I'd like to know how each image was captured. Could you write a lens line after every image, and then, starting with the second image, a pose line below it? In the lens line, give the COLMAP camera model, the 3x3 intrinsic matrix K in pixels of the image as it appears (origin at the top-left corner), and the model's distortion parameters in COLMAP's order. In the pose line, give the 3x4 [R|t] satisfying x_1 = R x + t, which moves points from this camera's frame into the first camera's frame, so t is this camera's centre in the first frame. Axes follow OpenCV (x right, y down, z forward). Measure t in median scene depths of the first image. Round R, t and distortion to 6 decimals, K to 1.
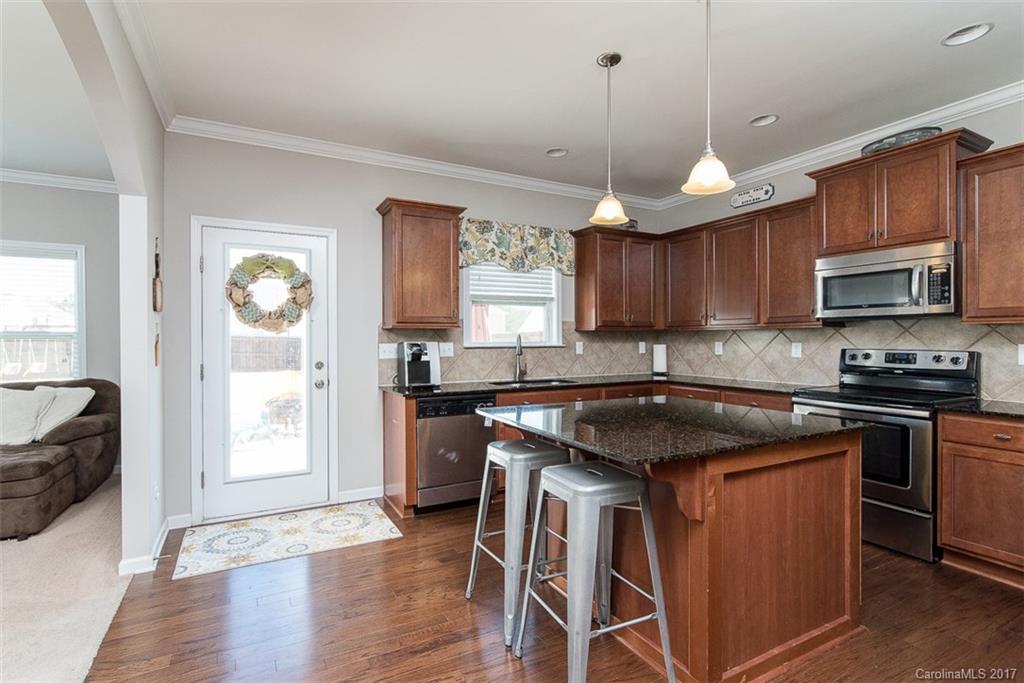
lens RADIAL K [[486.0, 0, 512.0], [0, 486.0, 341.5], [0, 0, 1]] dist [0.000265, 0.000083]
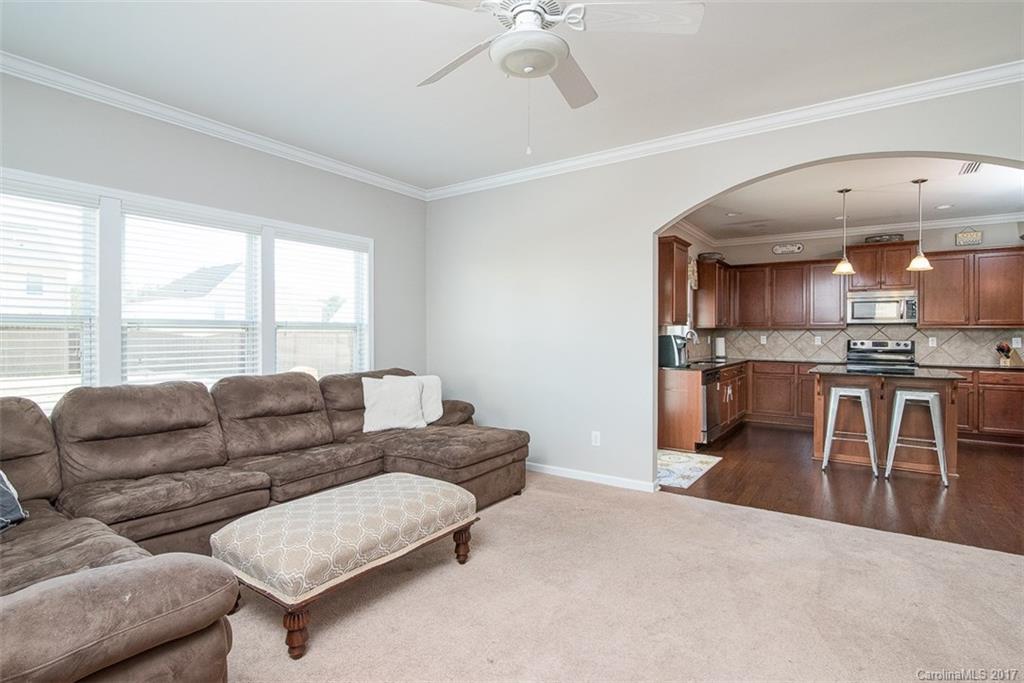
lens RADIAL K [[486.0, 0, 512.0], [0, 486.0, 341.5], [0, 0, 1]] dist [0.000265, 0.000083]
pose [[0.889706, 0.000638, 0.456533, -1.315633], [-0.004127, 0.999969, 0.006645, 0.014292], [-0.456515, -0.007796, 0.889682, -0.068396]]
